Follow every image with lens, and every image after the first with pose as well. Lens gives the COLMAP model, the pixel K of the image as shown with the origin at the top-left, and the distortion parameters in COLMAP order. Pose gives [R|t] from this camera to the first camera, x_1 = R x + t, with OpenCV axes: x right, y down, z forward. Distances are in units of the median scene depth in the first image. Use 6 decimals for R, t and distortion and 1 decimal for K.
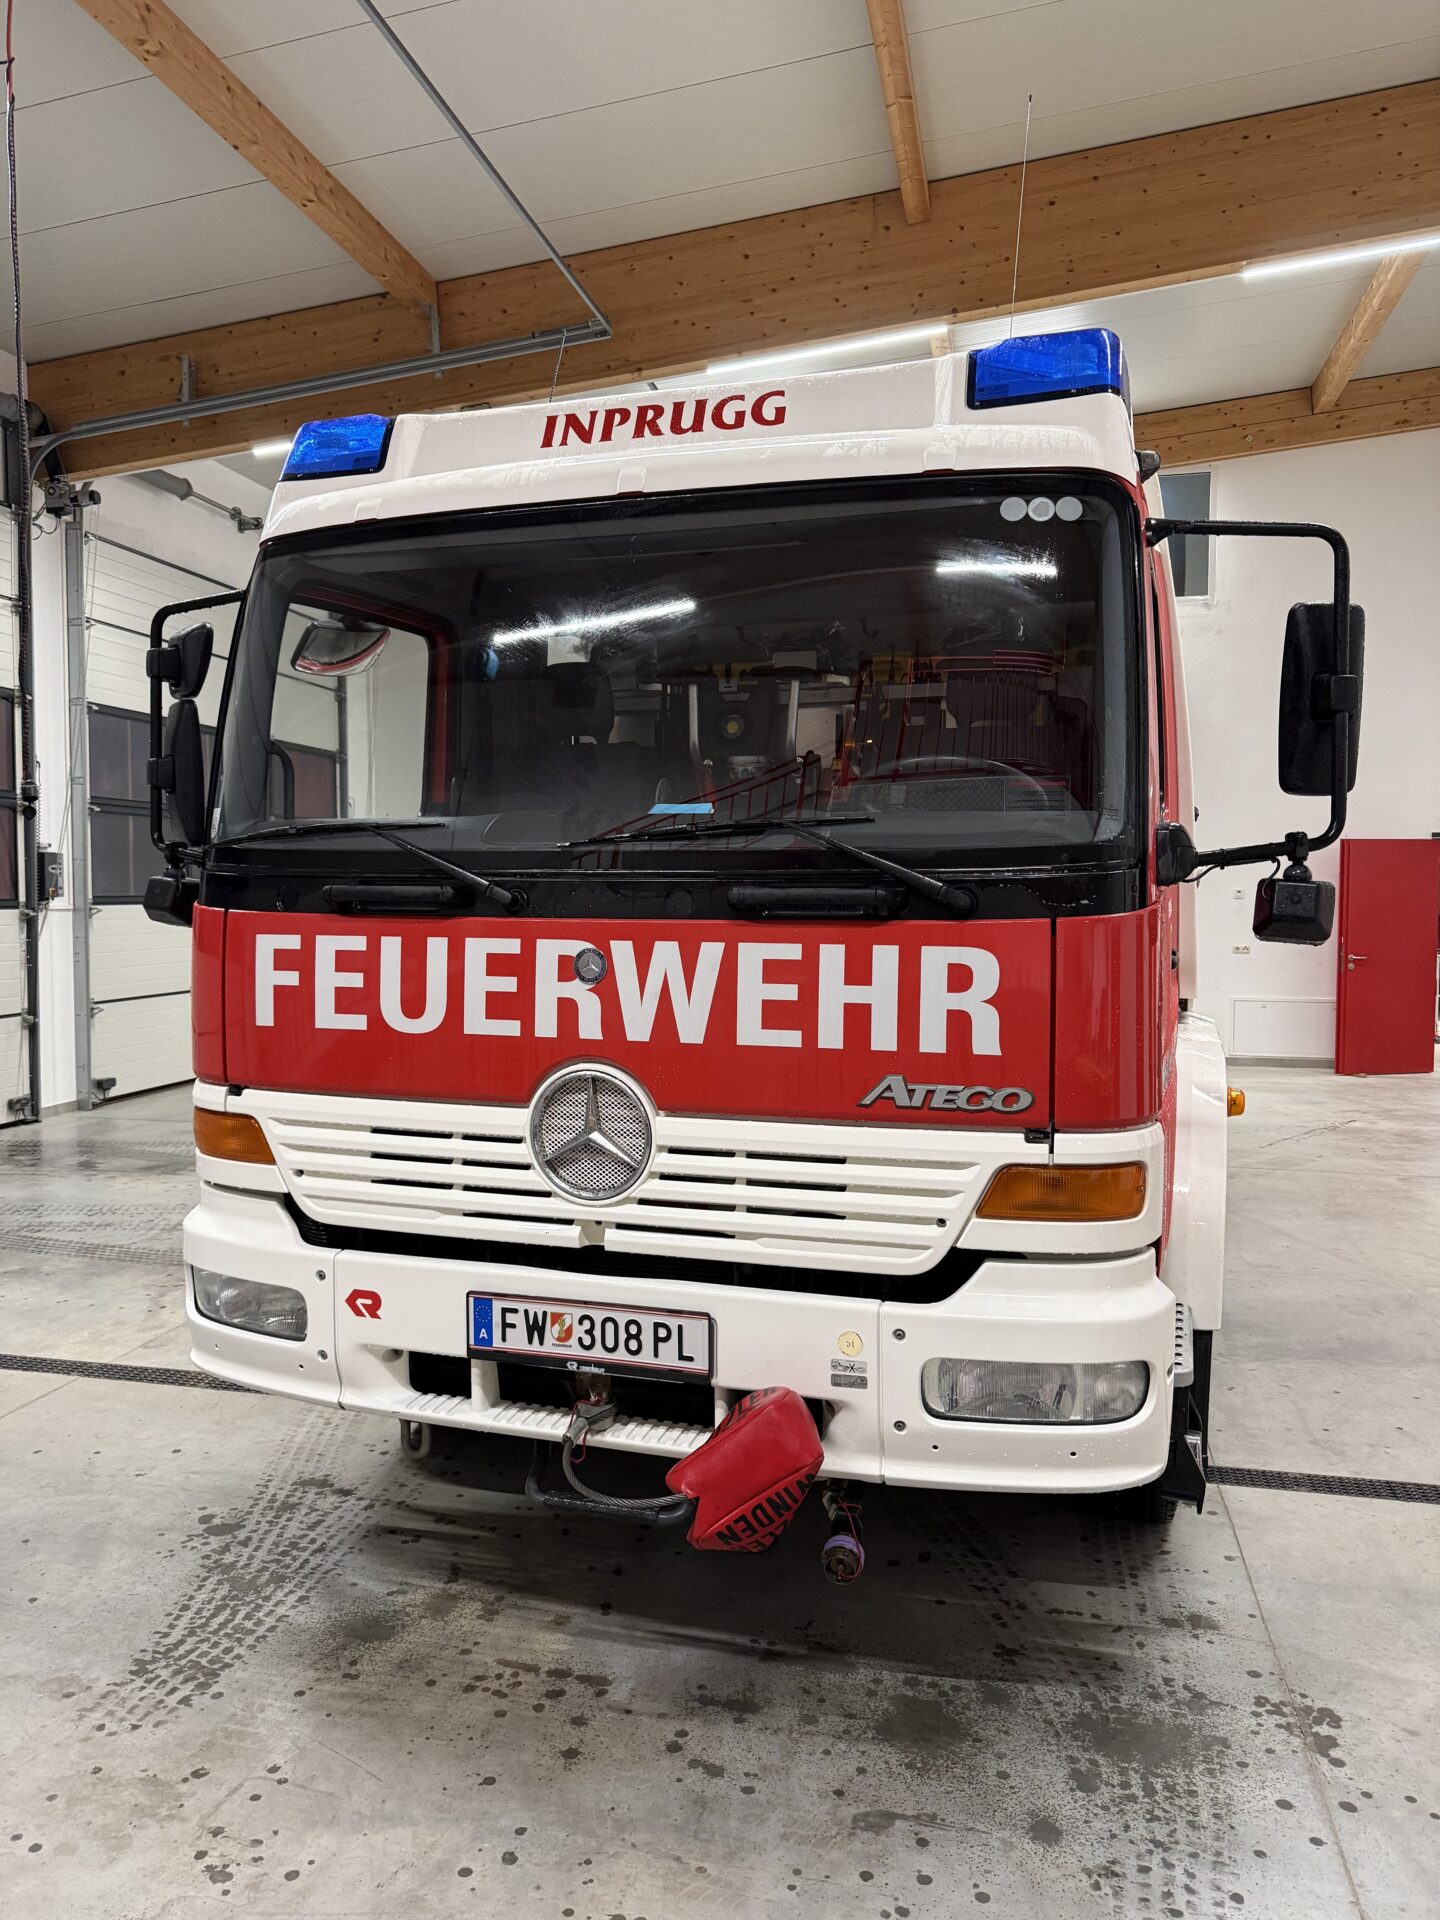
lens RADIAL K [[1365.3, 0, 721.3], [0, 1365.3, 953.8], [0, 0, 1]] dist [0.010295, -0.016676]
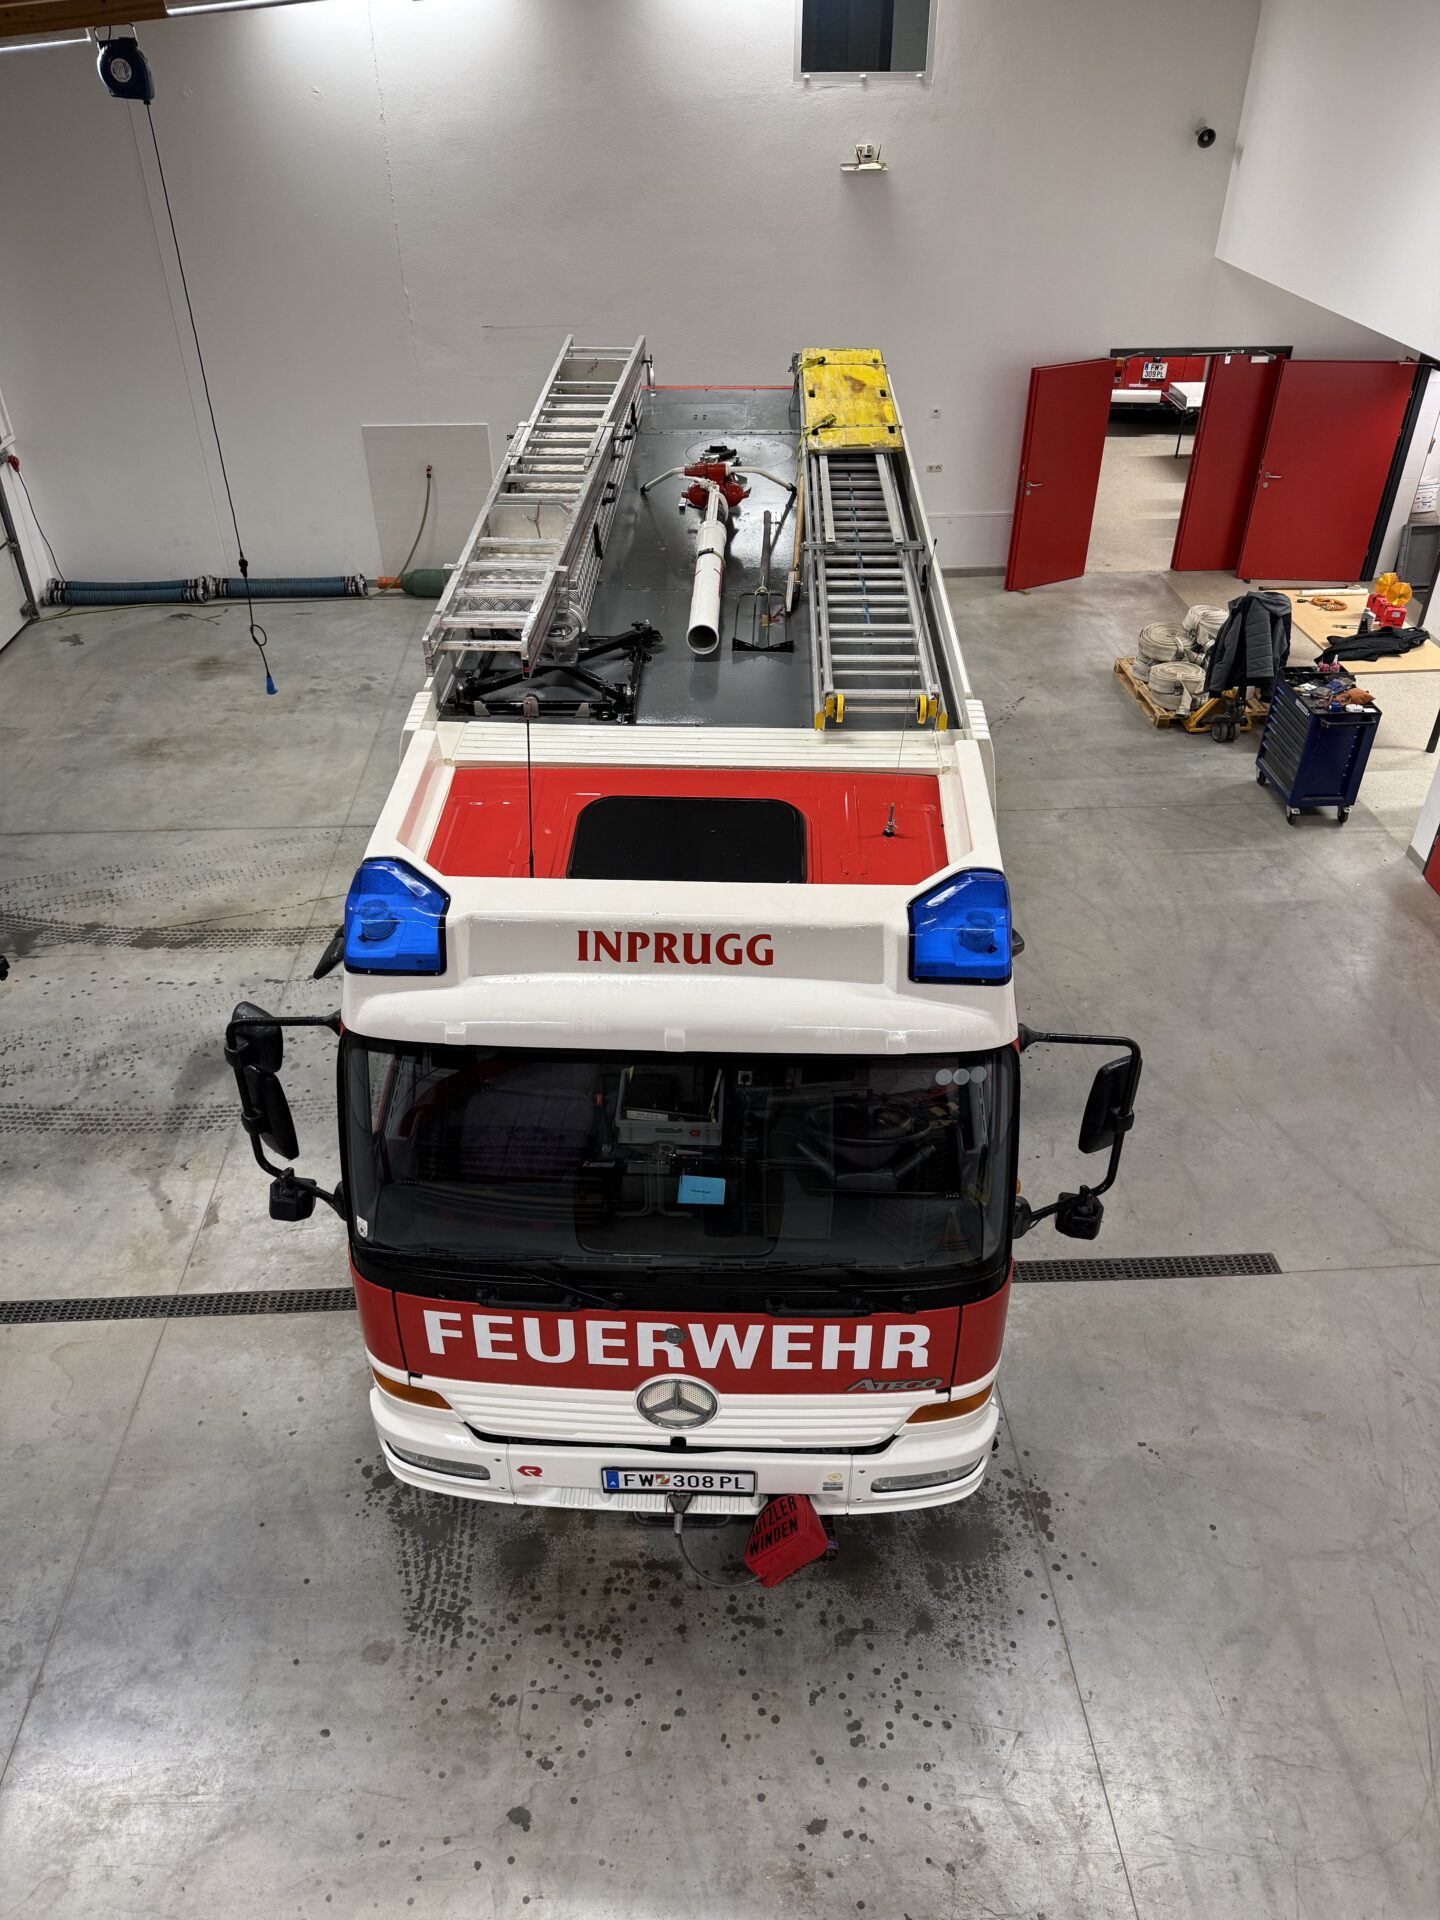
lens RADIAL K [[1370.9, 0, 720.2], [0, 1370.9, 955.0], [0, 0, 1]] dist [0.001142, -0.002661]
pose [[0.963342, -0.158027, 0.216791, -0.304292], [0.015674, 0.839870, 0.542562, -1.159243], [-0.267816, -0.519275, 0.811559, -0.069074]]
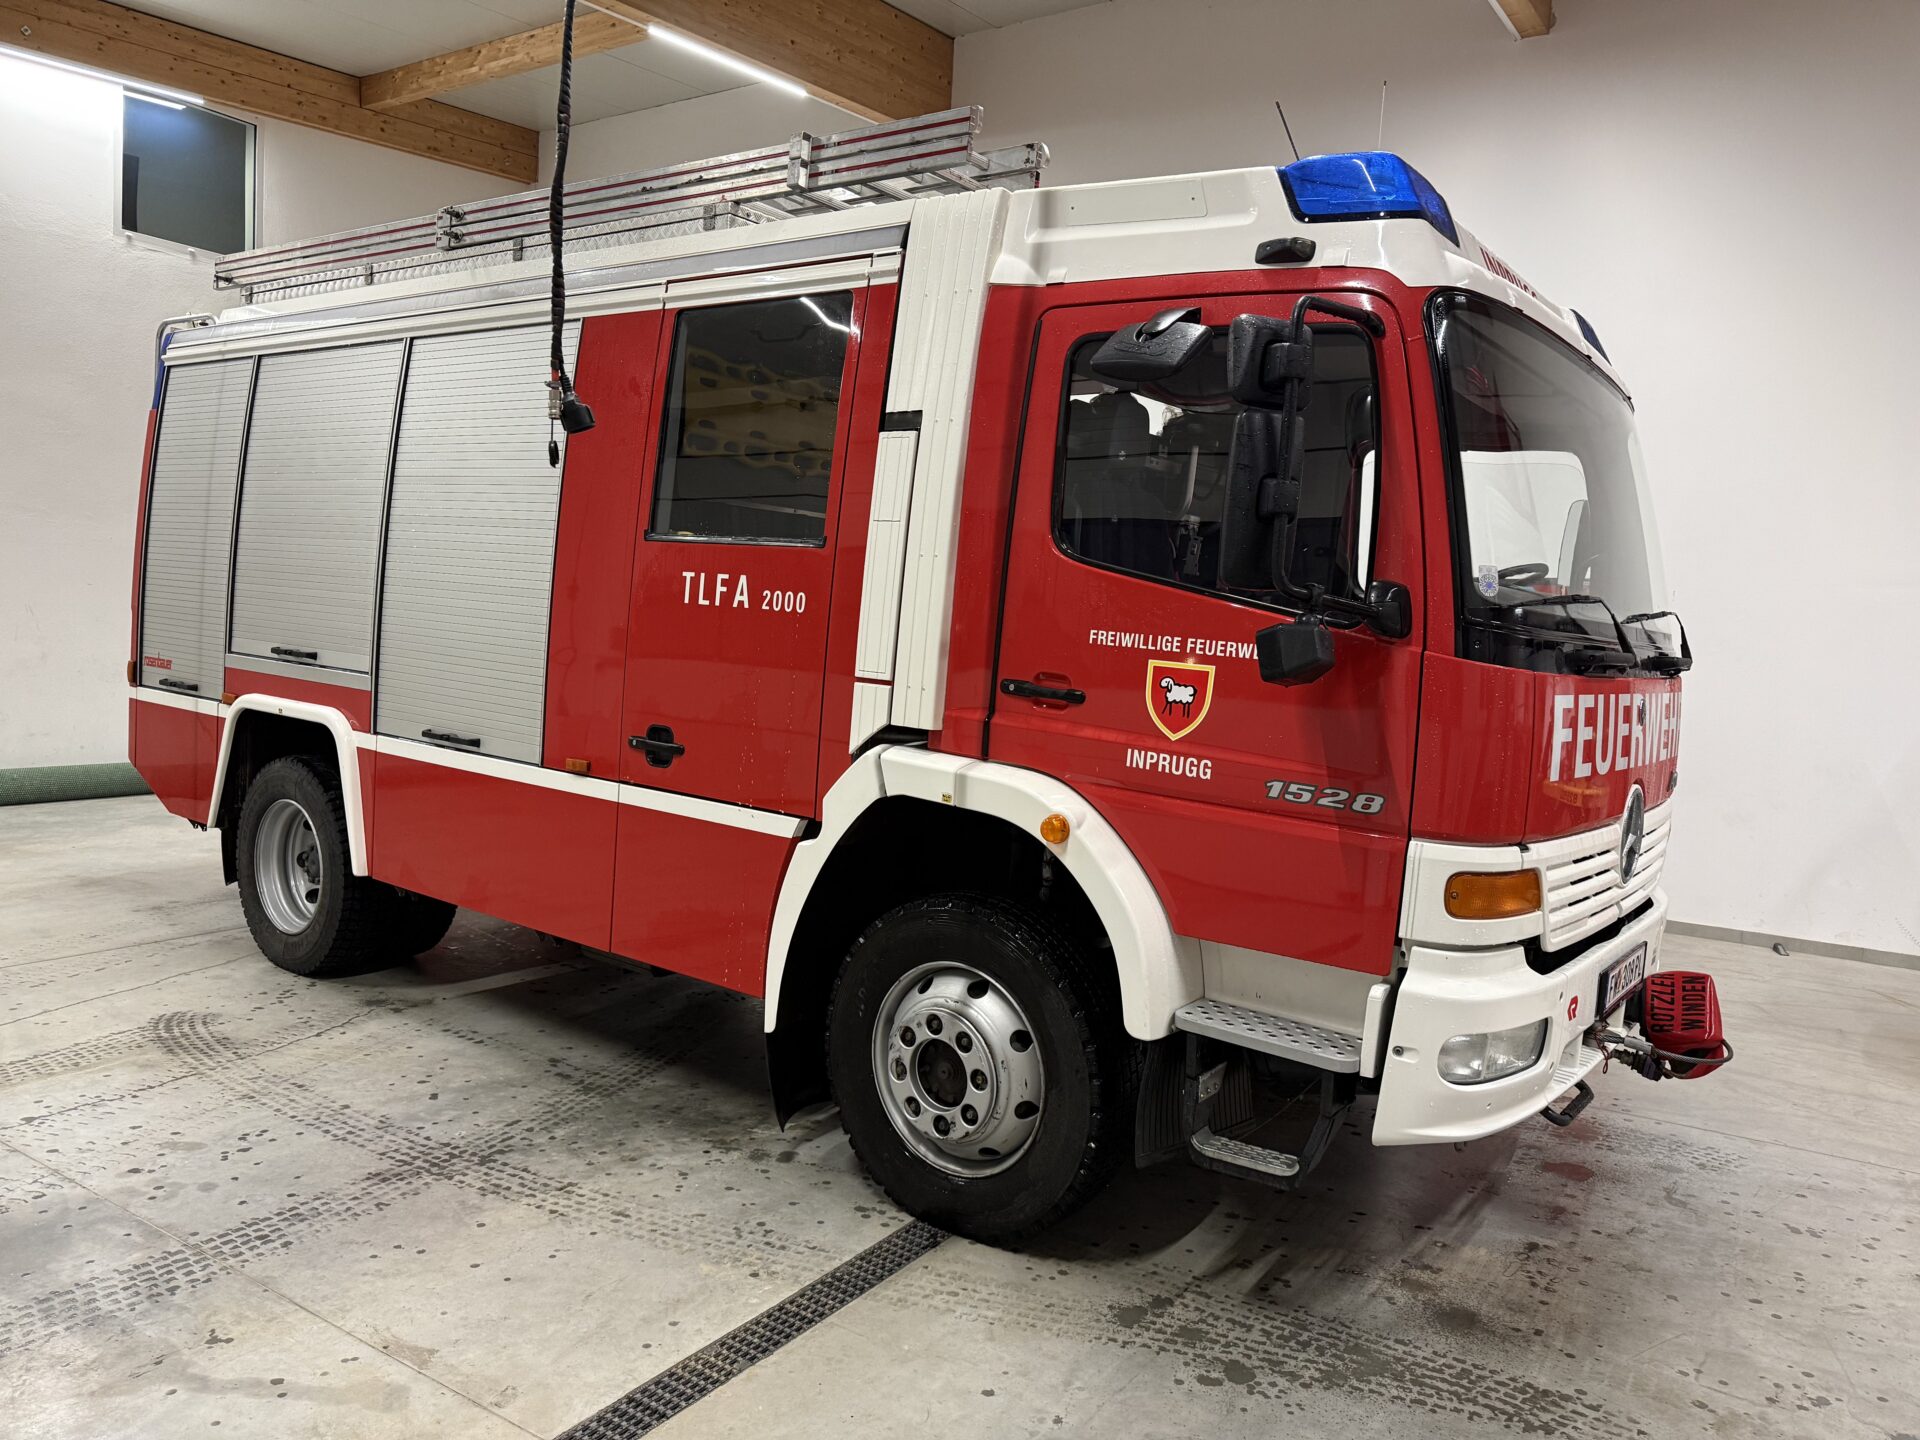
lens RADIAL K [[1365.3, 0, 951.0], [0, 1365.3, 726.6], [0, 0, 1]] dist [0.010295, -0.016676]
pose [[0.336908, -0.051935, 0.940104, -1.540459], [-0.004426, 0.998379, 0.056741, -0.045386], [-0.941527, -0.023277, 0.336132, 1.124954]]
